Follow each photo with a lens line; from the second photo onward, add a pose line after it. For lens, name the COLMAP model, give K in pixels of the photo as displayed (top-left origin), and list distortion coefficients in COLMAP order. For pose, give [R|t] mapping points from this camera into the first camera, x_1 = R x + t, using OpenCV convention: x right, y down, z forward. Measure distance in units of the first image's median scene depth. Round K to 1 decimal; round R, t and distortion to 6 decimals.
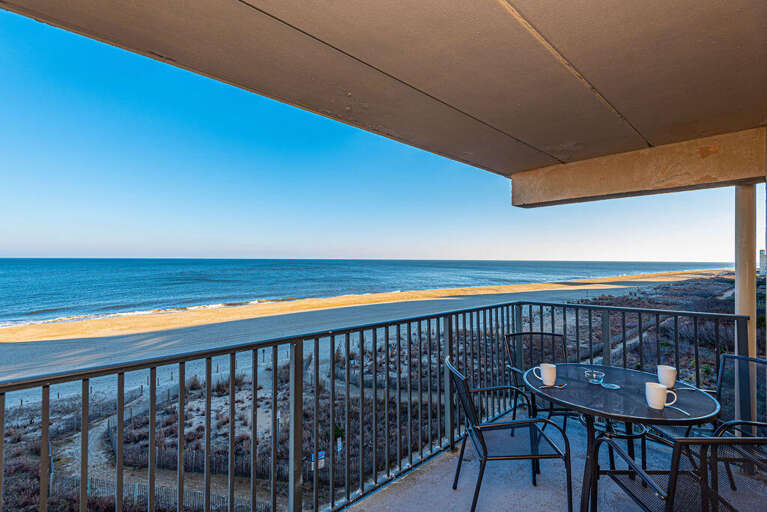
lens RADIAL K [[357.4, 0, 385.2], [0, 357.4, 256.6], [0, 0, 1]] dist [0.014074, -0.003575]
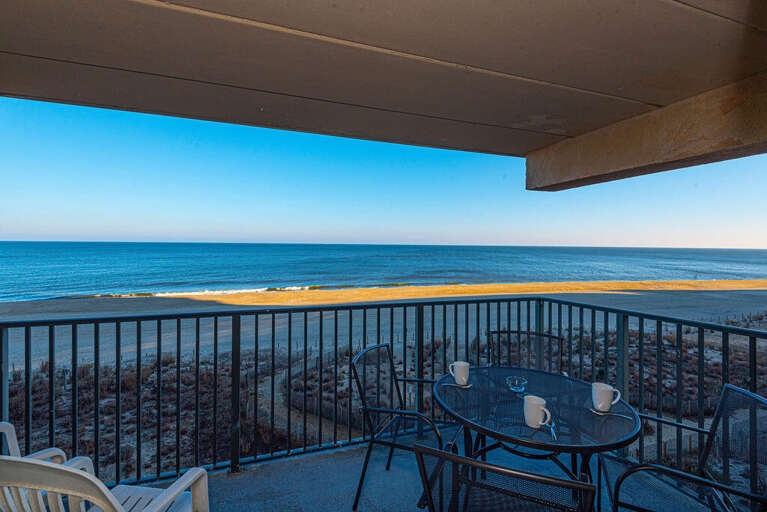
lens RADIAL K [[357.4, 0, 402.6], [0, 357.4, 249.9], [0, 0, 1]] dist [0.014074, -0.003575]
pose [[0.916662, 0.017703, -0.399271, 0.104116], [-0.009450, 0.999699, 0.022629, -0.002063], [0.399551, -0.016970, 0.916554, 0.012741]]
